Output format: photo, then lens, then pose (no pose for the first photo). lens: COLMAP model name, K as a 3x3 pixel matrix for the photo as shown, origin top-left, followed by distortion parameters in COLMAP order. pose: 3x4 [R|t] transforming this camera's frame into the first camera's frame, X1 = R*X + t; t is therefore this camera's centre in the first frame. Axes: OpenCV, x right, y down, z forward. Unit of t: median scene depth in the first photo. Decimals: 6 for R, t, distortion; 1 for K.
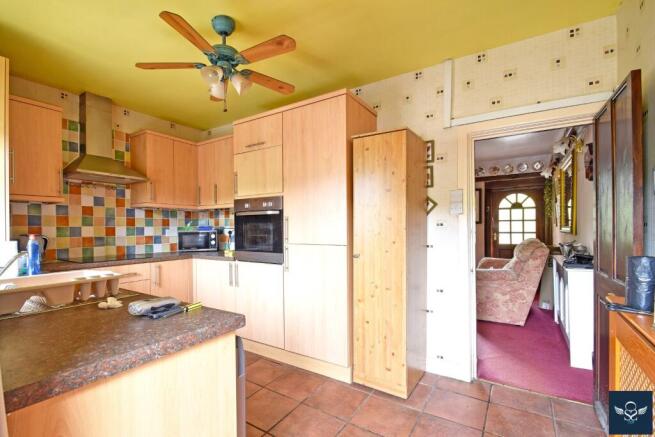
lens RADIAL K [[304.2, 0, 326.4], [0, 304.2, 225.1], [0, 0, 1]] dist [0.001640, 0.000161]
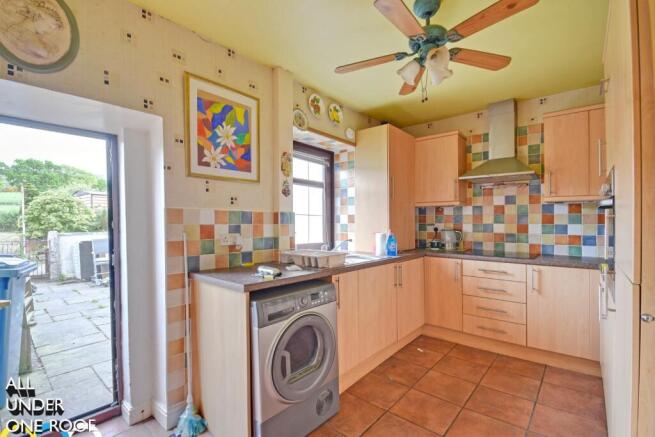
lens RADIAL K [[304.2, 0, 326.6], [0, 304.2, 220.8], [0, 0, 1]] dist [0.001640, 0.000161]
pose [[-0.131049, -0.002073, -0.991374, 0.374322], [0.001122, 0.999997, -0.002239, -0.003520], [0.991375, -0.001406, -0.131046, 0.498476]]
